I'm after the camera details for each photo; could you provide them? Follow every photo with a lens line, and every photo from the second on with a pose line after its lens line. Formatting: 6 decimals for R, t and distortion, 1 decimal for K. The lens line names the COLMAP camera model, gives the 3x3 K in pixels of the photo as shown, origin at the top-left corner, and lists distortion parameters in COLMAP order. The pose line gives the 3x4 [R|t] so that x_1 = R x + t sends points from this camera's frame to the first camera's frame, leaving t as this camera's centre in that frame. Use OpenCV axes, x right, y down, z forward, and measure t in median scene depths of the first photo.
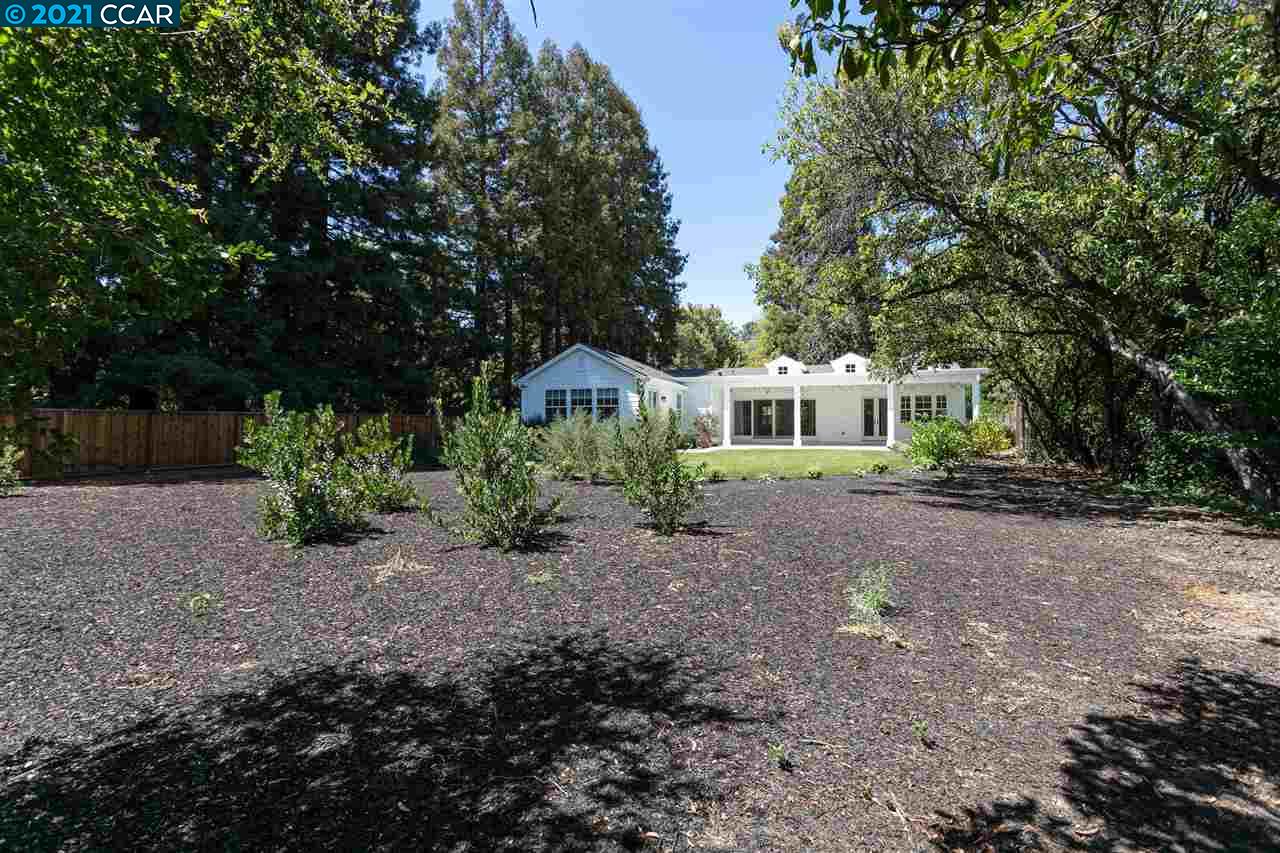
lens RADIAL K [[619.8, 0, 640.3], [0, 619.8, 422.6], [0, 0, 1]] dist [-0.005149, 0.001293]
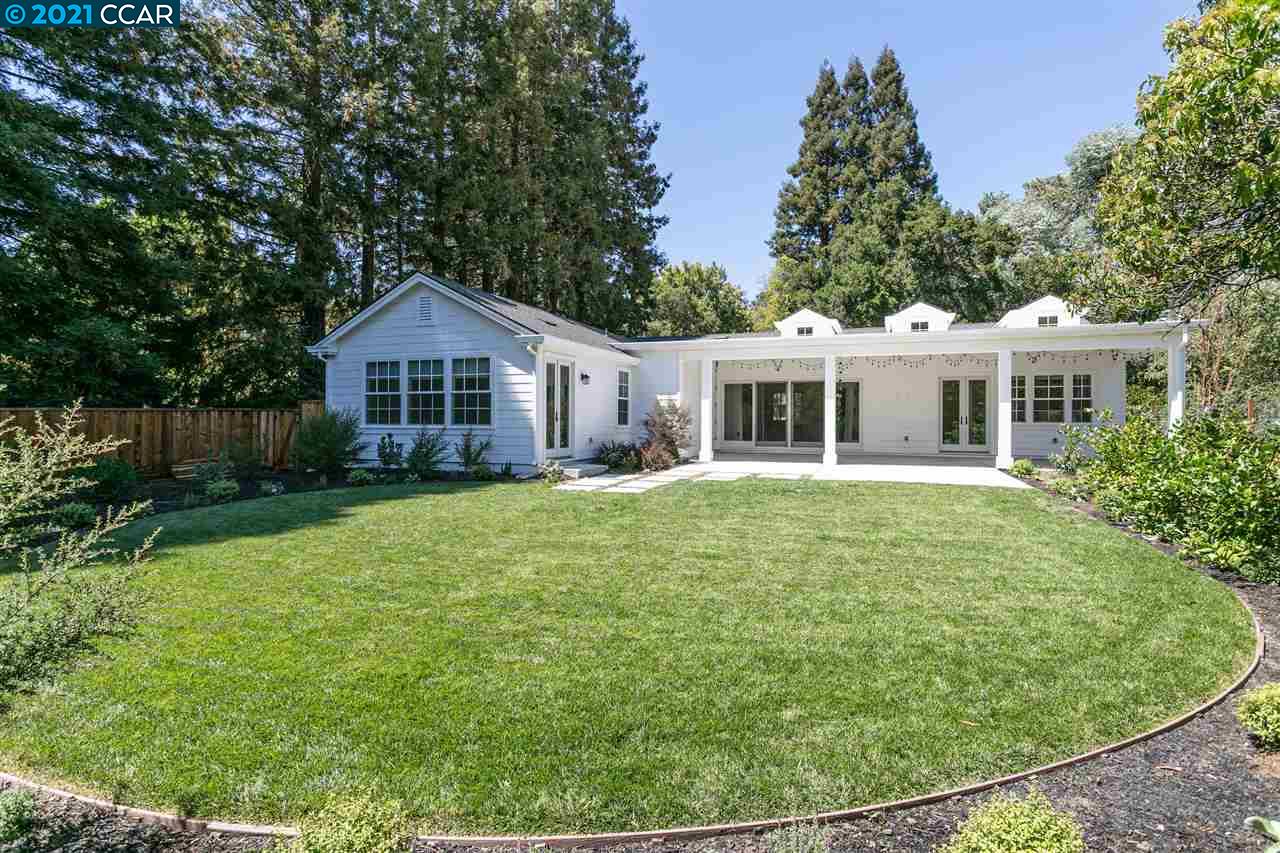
lens RADIAL K [[699.3, 0, 638.7], [0, 699.3, 426.2], [0, 0, 1]] dist [0.005465, 0.000100]
pose [[0.999992, 0.002959, -0.002817, 0.069608], [-0.002892, 0.999715, 0.023711, -0.009456], [0.002886, -0.023702, 0.999715, 0.314281]]
